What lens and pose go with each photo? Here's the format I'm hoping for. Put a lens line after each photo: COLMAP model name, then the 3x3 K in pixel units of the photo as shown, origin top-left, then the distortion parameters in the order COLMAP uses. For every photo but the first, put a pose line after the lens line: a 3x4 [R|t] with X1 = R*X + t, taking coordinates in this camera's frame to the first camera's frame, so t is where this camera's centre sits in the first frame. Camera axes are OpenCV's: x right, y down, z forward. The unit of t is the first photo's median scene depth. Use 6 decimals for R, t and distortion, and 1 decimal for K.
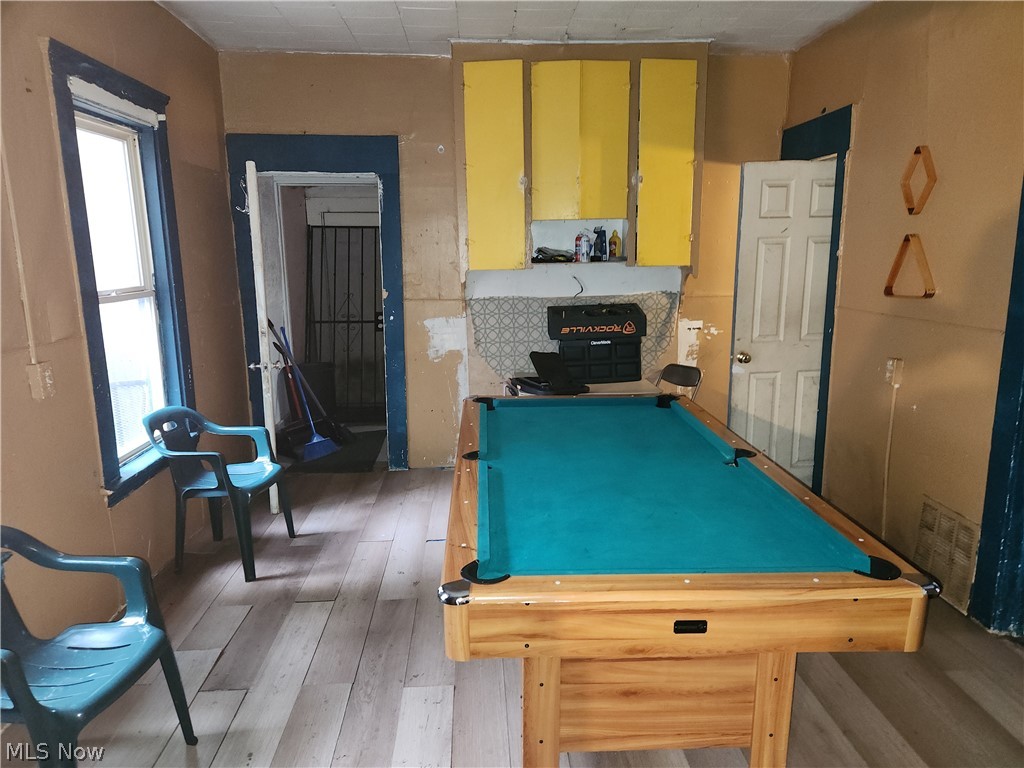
lens RADIAL K [[683.9, 0, 512.0], [0, 683.9, 384.0], [0, 0, 1]] dist [0.002768, -0.000552]
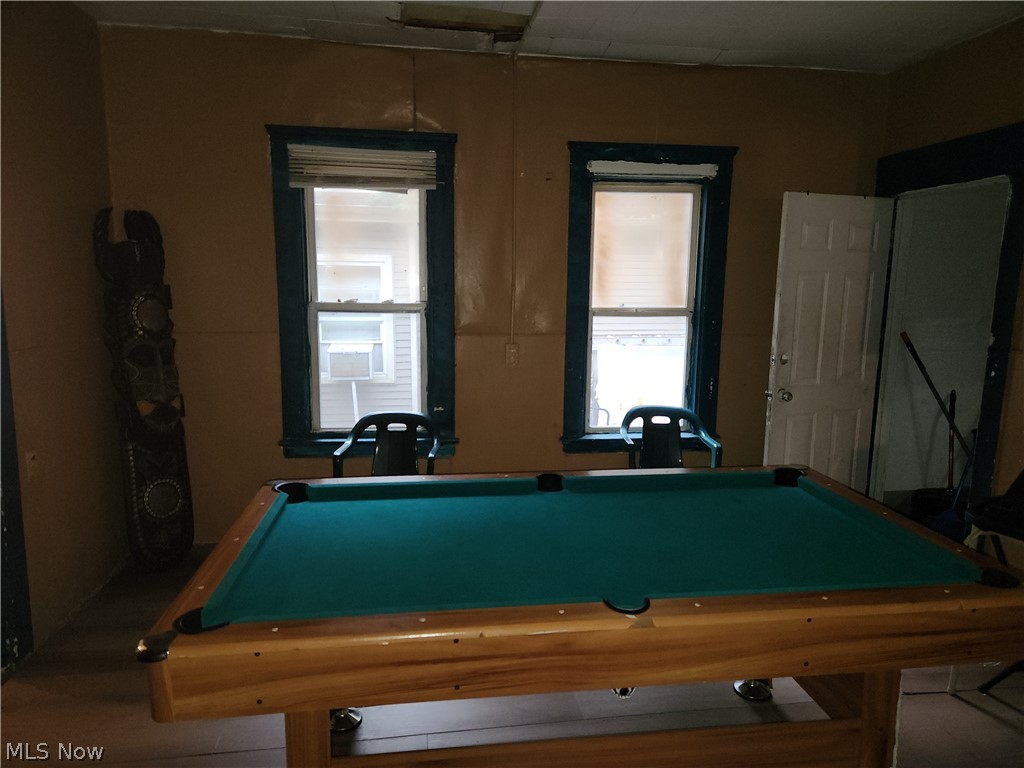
lens RADIAL K [[683.9, 0, 512.0], [0, 683.9, 384.0], [0, 0, 1]] dist [0.002768, -0.000552]
pose [[0.076431, 0.152293, -0.985376, 0.804426], [-0.195590, 0.971356, 0.134955, -0.138150], [0.977703, 0.182415, 0.104029, 0.708935]]
